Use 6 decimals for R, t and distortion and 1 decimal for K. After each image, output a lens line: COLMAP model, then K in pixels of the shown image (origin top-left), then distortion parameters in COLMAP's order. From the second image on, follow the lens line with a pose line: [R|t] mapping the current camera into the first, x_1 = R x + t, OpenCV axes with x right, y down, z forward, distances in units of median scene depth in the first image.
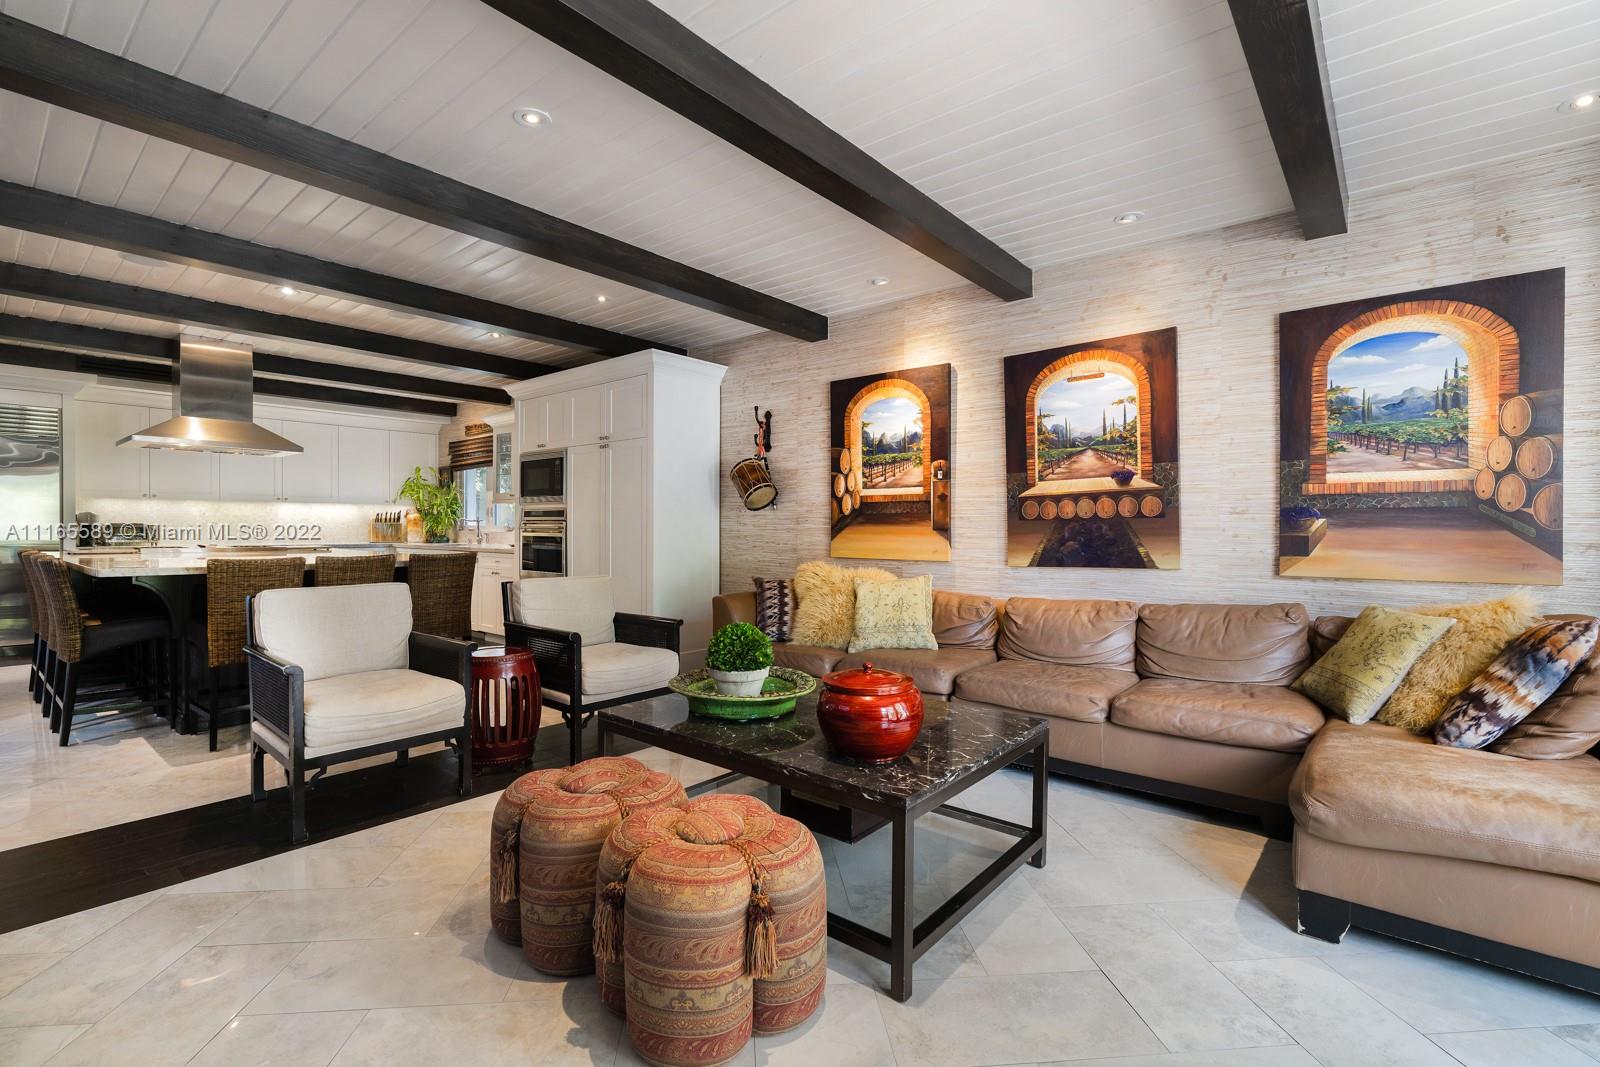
lens RADIAL K [[721.1, 0, 794.5], [0, 721.1, 531.0], [0, 0, 1]] dist [-0.000012, 0.000213]
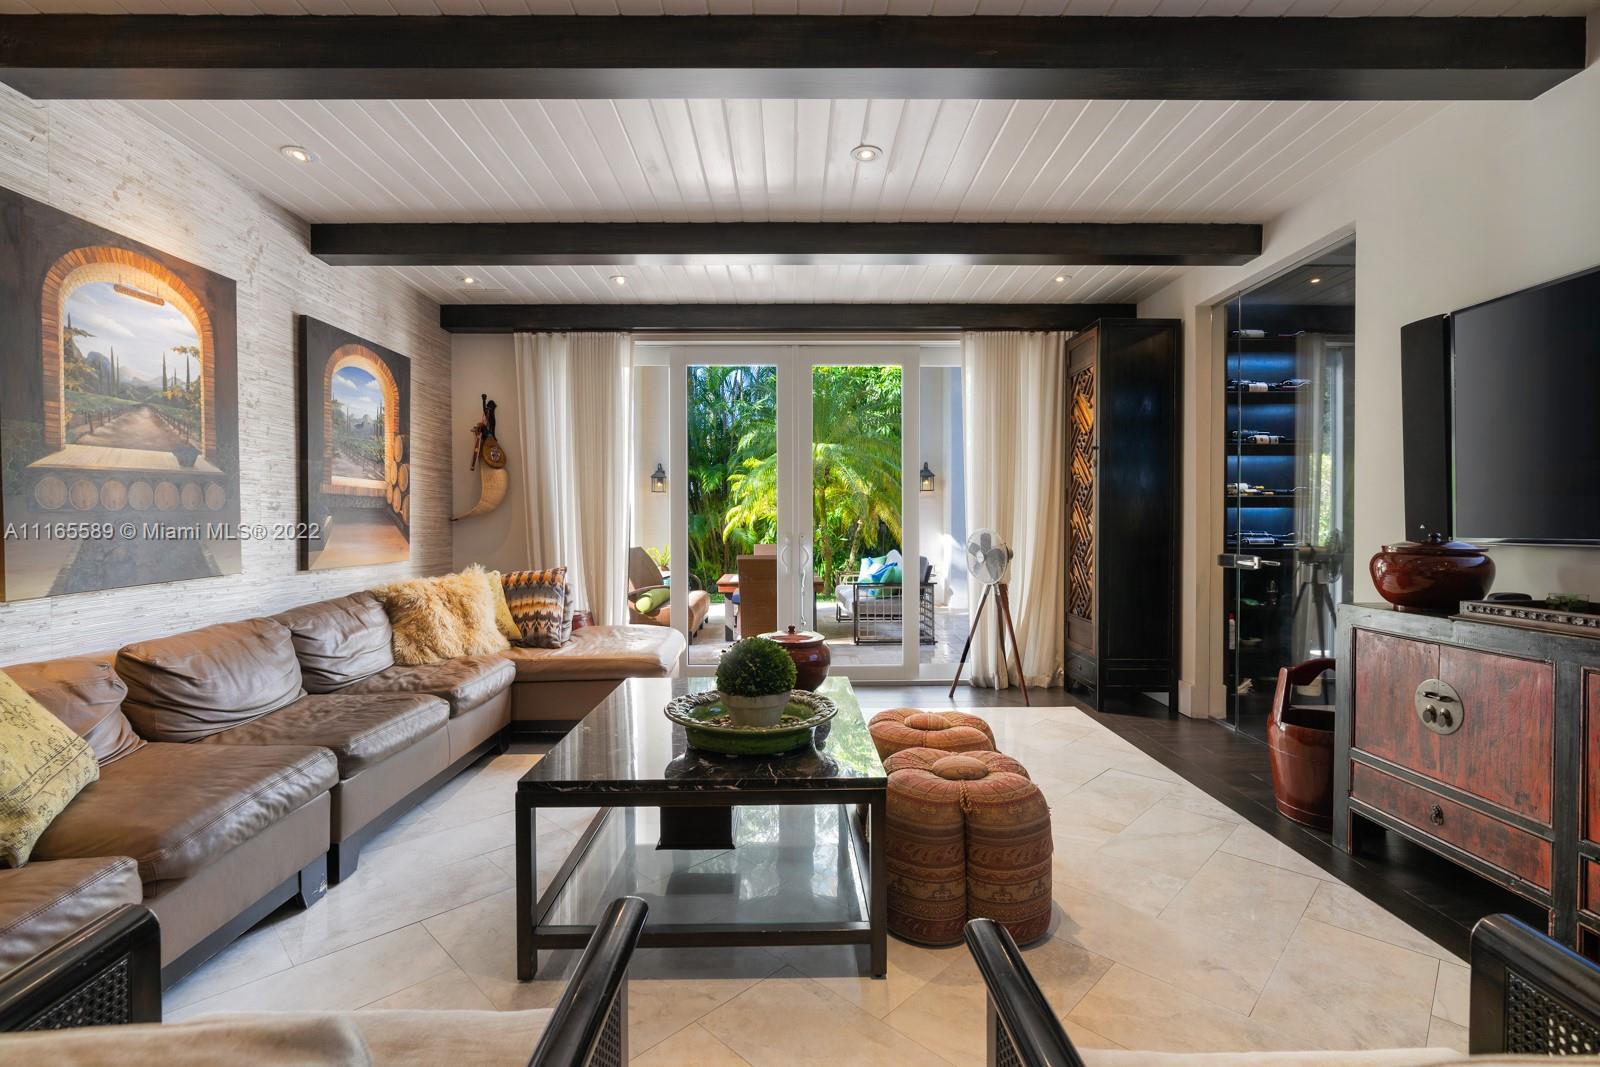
lens RADIAL K [[721.1, 0, 794.5], [0, 721.1, 531.0], [0, 0, 1]] dist [-0.000012, 0.000213]
pose [[-0.646838, -0.009102, 0.762573, -0.487446], [0.005677, 0.999844, 0.016749, -0.006676], [-0.762606, 0.015163, -0.646685, 0.985181]]
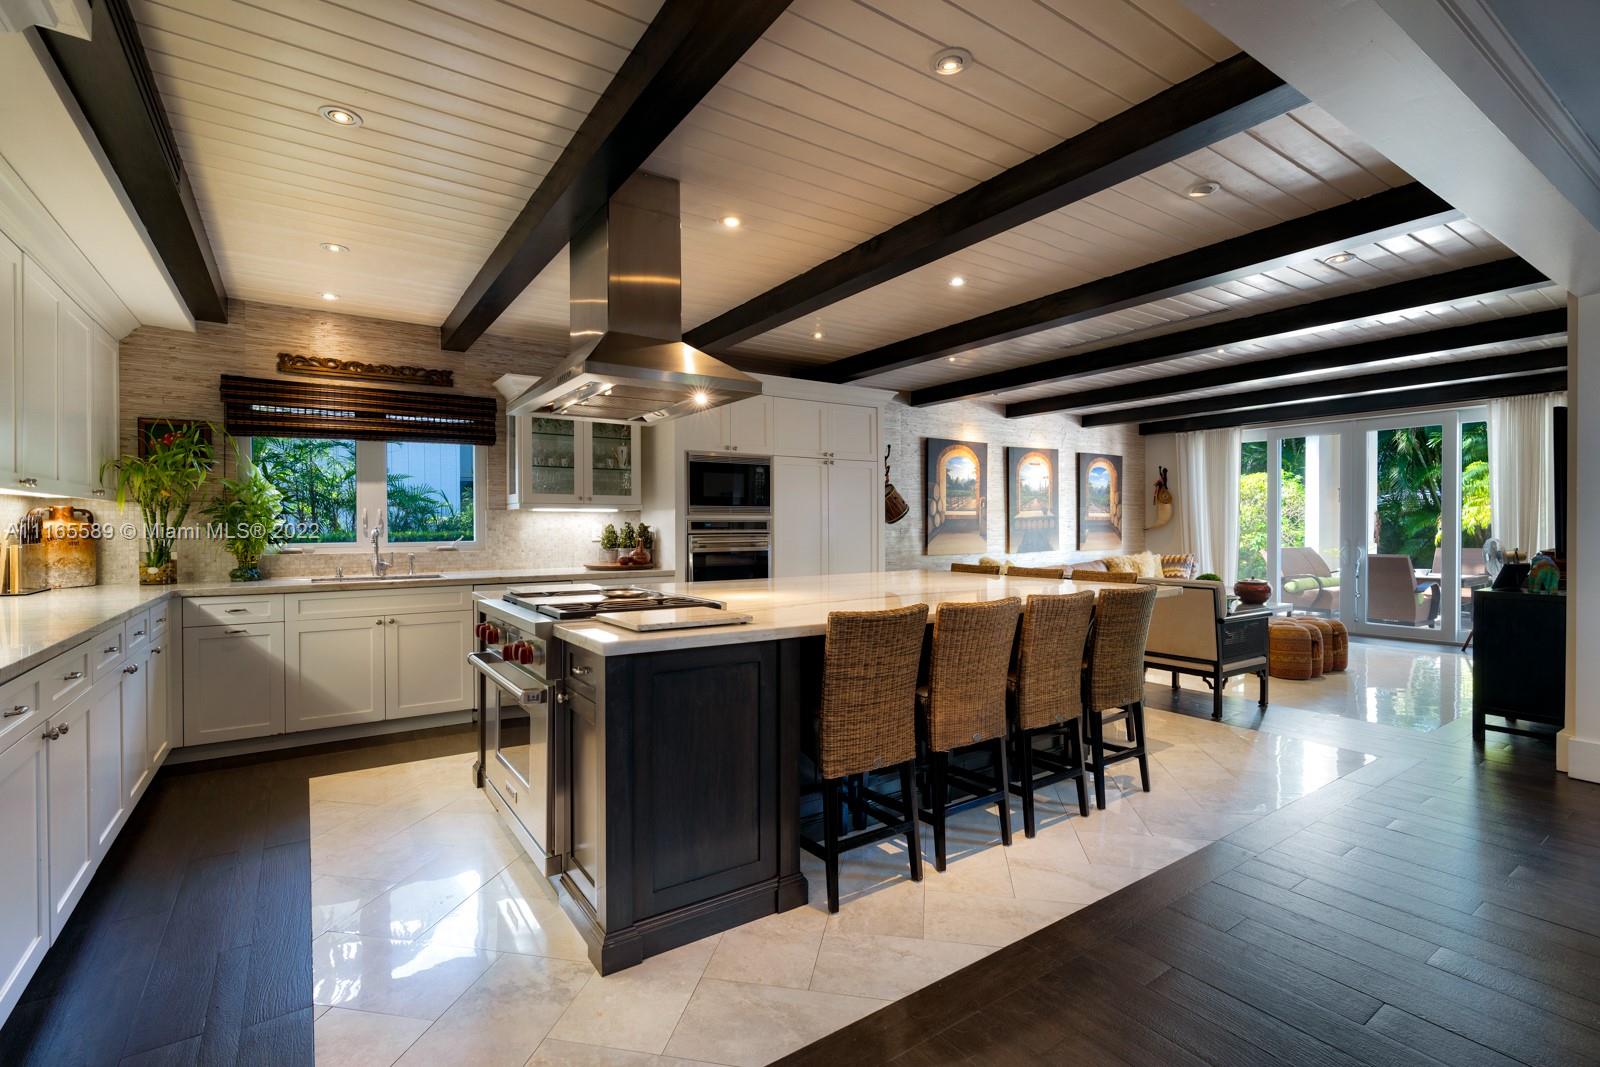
lens RADIAL K [[721.1, 0, 794.5], [0, 721.1, 531.0], [0, 0, 1]] dist [-0.000012, 0.000213]
pose [[0.269949, -0.011191, 0.962810, -1.914553], [0.012036, 0.999894, 0.008248, -0.038883], [-0.962799, 0.009362, 0.270055, 1.126597]]
